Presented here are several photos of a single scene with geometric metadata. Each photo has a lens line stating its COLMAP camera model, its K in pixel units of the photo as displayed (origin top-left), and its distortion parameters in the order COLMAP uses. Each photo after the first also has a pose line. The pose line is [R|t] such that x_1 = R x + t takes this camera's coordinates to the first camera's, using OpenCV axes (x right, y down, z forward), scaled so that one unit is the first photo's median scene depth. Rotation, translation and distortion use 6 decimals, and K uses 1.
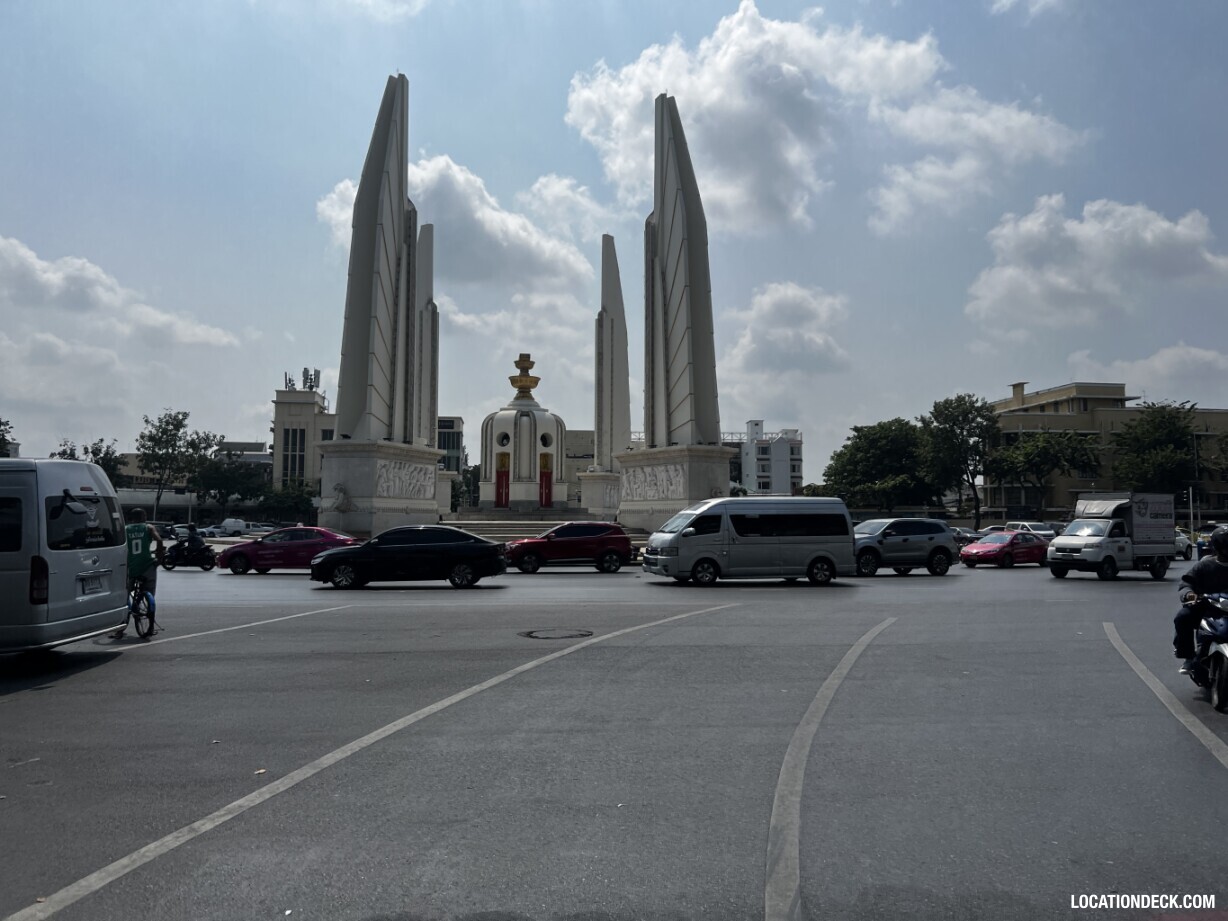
lens RADIAL K [[928.5, 0, 609.0], [0, 928.5, 458.5], [0, 0, 1]] dist [0.066562, -0.077949]
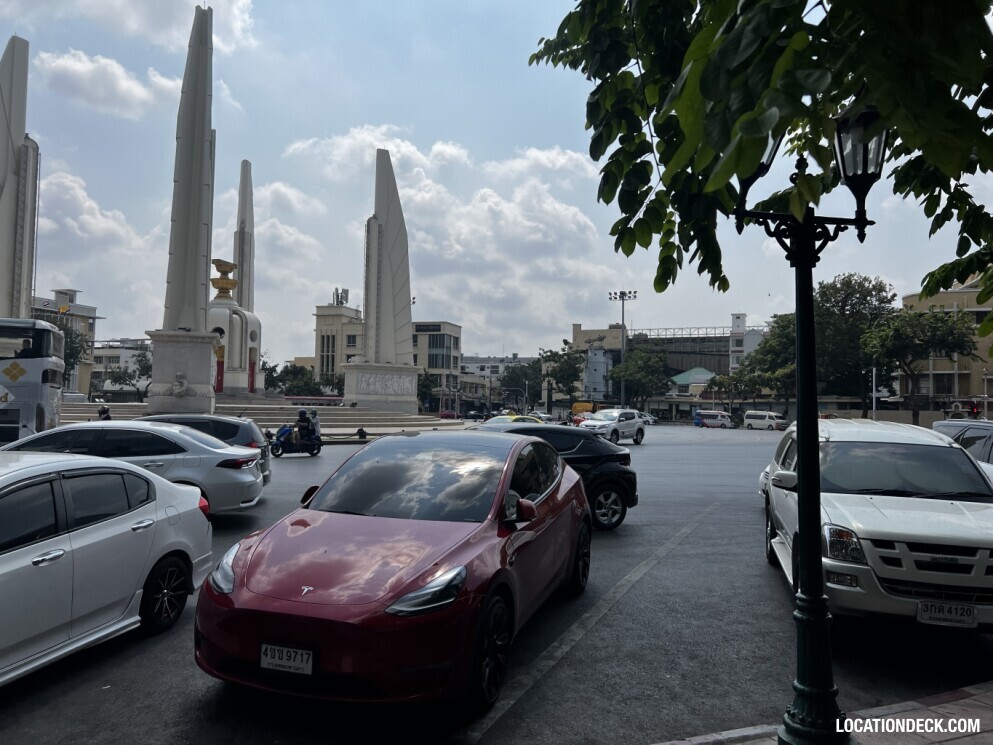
lens RADIAL K [[750.8, 0, 492.5], [0, 750.8, 369.9], [0, 0, 1]] dist [0.066562, -0.077949]
pose [[0.899017, -0.009969, -0.437800, 0.641930], [0.014955, 0.999857, 0.007942, 0.023075], [0.437658, -0.013687, 0.899037, 0.309318]]
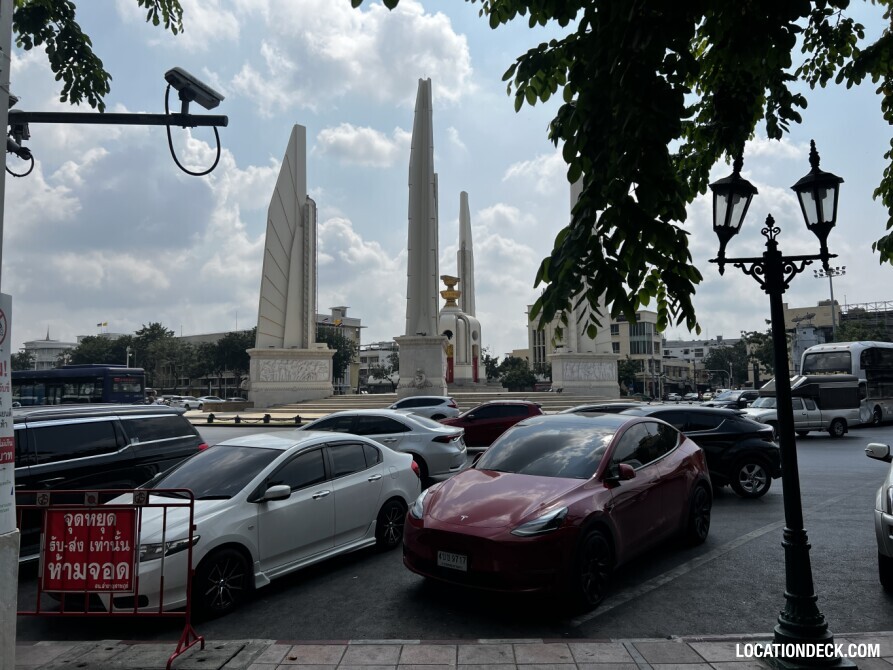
lens RADIAL K [[675.2, 0, 452.9], [0, 675.2, 324.1], [0, 0, 1]] dist [0.066562, -0.077949]
pose [[0.694033, -0.083672, -0.715064, 0.666543], [0.062842, 0.996473, -0.055607, 0.021224], [0.717195, -0.006343, 0.696843, 0.295395]]
